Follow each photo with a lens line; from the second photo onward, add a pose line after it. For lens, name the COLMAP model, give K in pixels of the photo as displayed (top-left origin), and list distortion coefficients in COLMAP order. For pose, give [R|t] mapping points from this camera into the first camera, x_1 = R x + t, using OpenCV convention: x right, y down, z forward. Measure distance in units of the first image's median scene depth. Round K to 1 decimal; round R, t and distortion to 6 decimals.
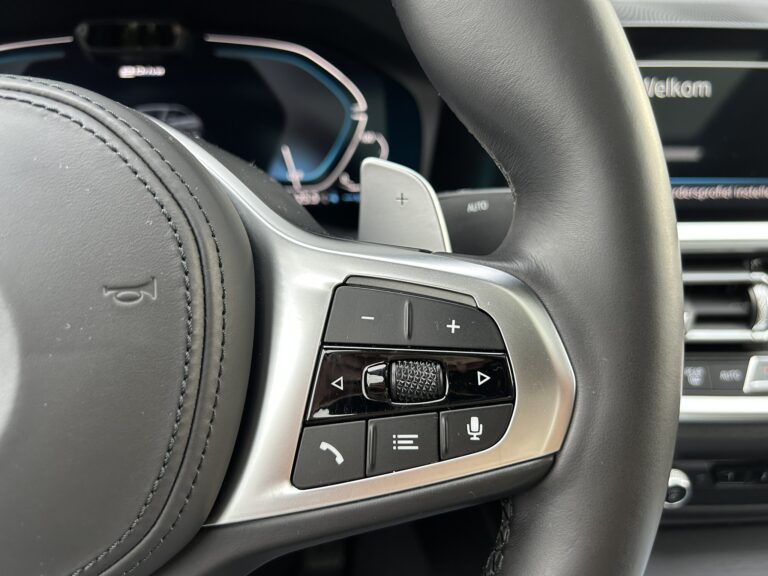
lens RADIAL K [[570.3, 0, 387.1], [0, 570.3, 288.1], [0, 0, 1]] dist [-0.009604, -0.009105]
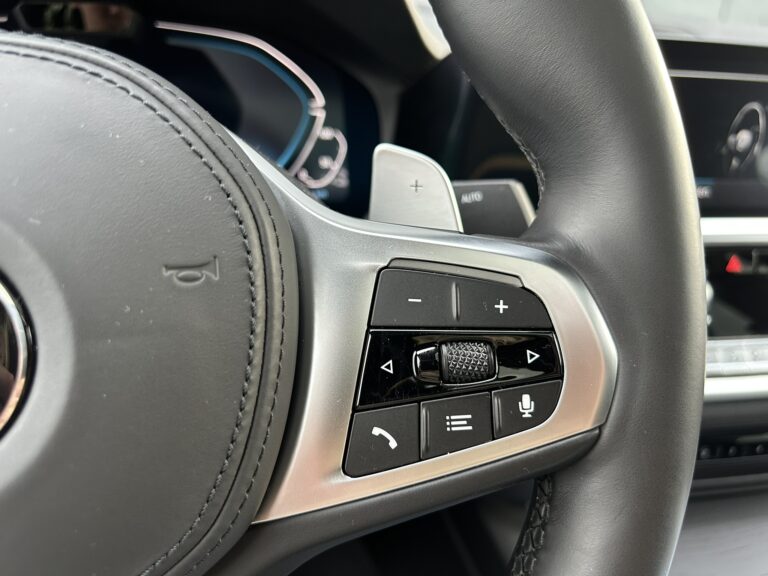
lens RADIAL K [[570.3, 0, 385.6], [0, 570.3, 287.4], [0, 0, 1]] dist [-0.009604, -0.009105]
pose [[0.988396, -0.015141, 0.151142, -0.243466], [0.016892, 0.999804, -0.010309, 0.041161], [-0.150956, 0.012742, 0.988458, 0.029330]]
